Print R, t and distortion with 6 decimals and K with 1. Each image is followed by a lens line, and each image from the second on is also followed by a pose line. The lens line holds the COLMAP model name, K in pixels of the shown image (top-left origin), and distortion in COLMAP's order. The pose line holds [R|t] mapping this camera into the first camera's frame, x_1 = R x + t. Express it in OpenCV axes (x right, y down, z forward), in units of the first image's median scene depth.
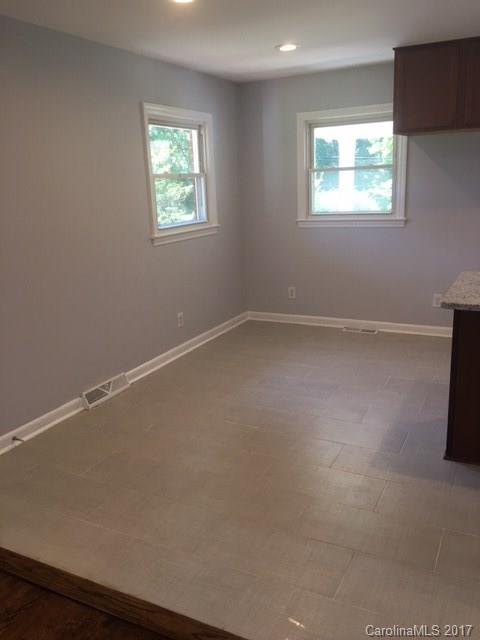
lens RADIAL K [[543.9, 0, 240.0], [0, 543.9, 320.0], [0, 0, 1]] dist [0.063459, 0.004620]
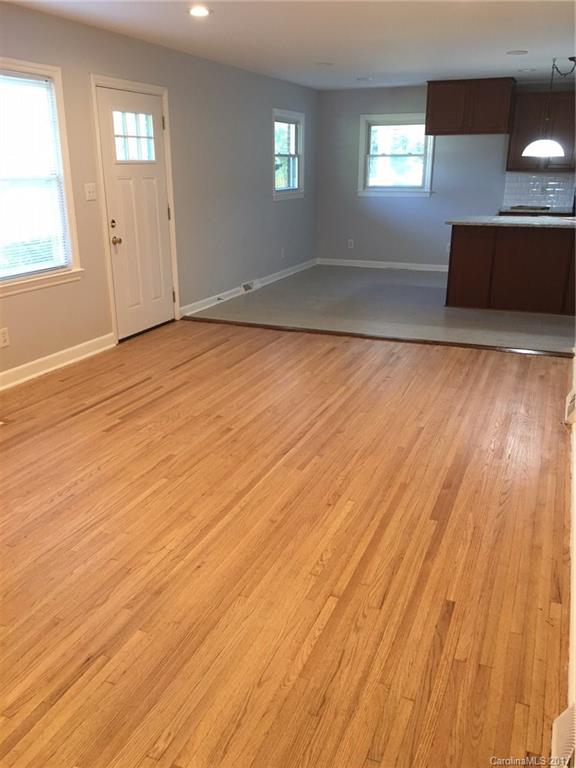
lens RADIAL K [[652.7, 0, 288.0], [0, 652.7, 384.0], [0, 0, 1]] dist [0.063459, 0.004620]
pose [[0.996139, 0.012173, 0.086939, -0.242737], [-0.018248, 0.997420, 0.069433, 0.228003], [-0.085870, -0.070752, 0.993791, -0.812182]]
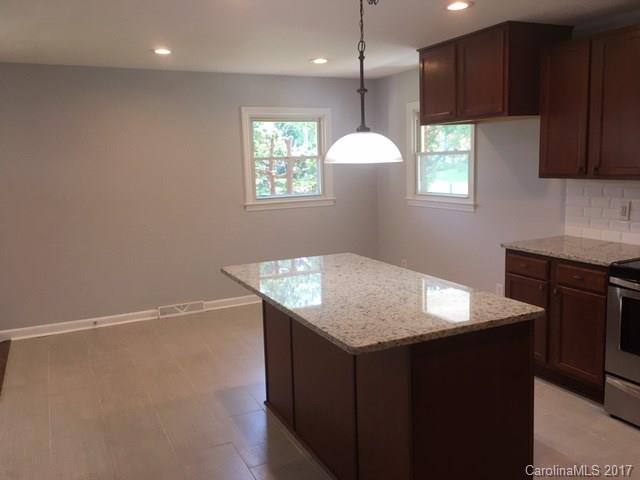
lens RADIAL K [[543.9, 0, 320.0], [0, 543.9, 240.0], [0, 0, 1]] dist [0.063459, 0.004620]
pose [[0.800592, 0.105177, -0.589907, 0.675857], [-0.152873, 0.987748, -0.031362, -0.046573], [0.579381, 0.115289, 0.806862, 0.046386]]
